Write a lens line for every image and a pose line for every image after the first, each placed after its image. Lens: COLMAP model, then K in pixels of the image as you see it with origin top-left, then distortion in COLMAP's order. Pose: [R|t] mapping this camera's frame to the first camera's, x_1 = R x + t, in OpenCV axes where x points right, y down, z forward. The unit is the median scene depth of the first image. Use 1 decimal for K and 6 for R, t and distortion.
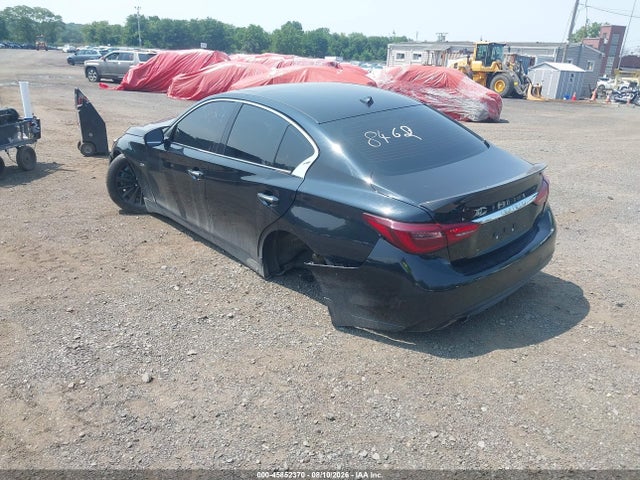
lens RADIAL K [[528.3, 0, 324.1], [0, 528.3, 255.9], [0, 0, 1]] dist [0.010858, -0.001737]
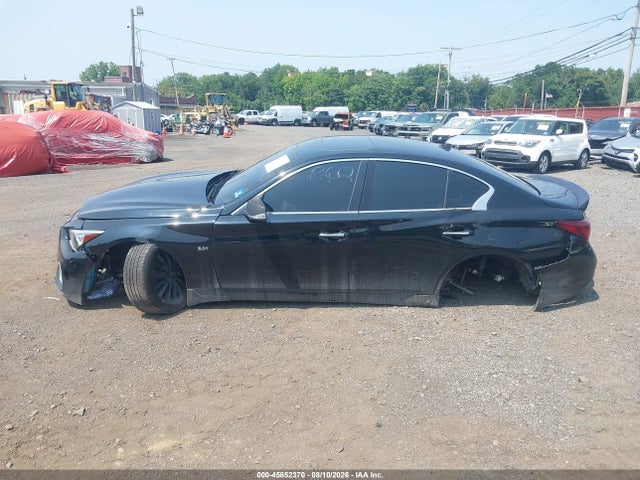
lens RADIAL K [[542.0, 0, 322.5], [0, 542.0, 239.3], [0, 0, 1]] dist [0.038175, -0.006423]
pose [[0.641002, -0.221273, 0.734952, -0.288727], [0.290333, 0.956297, 0.034694, -0.054634], [-0.710509, 0.191142, 0.677231, 0.095678]]
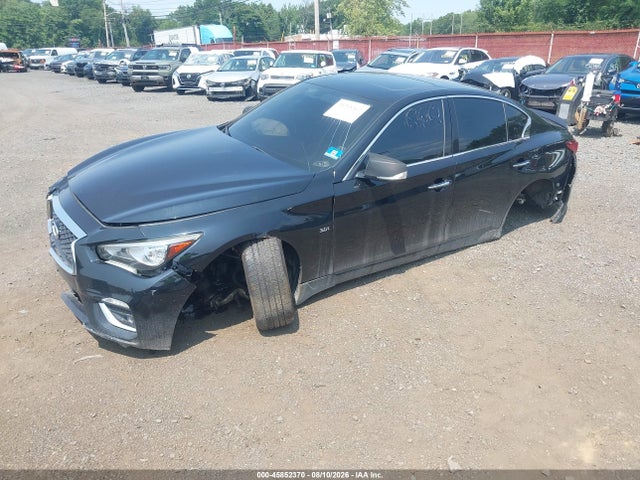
lens RADIAL K [[528.3, 0, 324.1], [0, 528.3, 255.9], [0, 0, 1]] dist [0.010858, -0.001737]
pose [[0.076898, -0.417977, 0.905197, -0.324166], [0.363784, 0.857059, 0.364845, -0.130591], [-0.928304, 0.301241, 0.217959, 0.294536]]
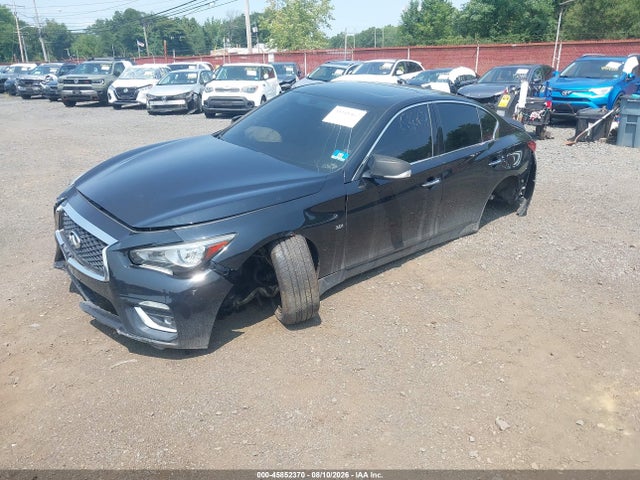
lens RADIAL K [[528.3, 0, 324.1], [0, 528.3, 255.9], [0, 0, 1]] dist [0.010858, -0.001737]
pose [[-0.062013, -0.397814, 0.915368, -0.339618], [0.362241, 0.845626, 0.392044, -0.143179], [-0.930019, 0.355895, 0.091665, 0.329118]]
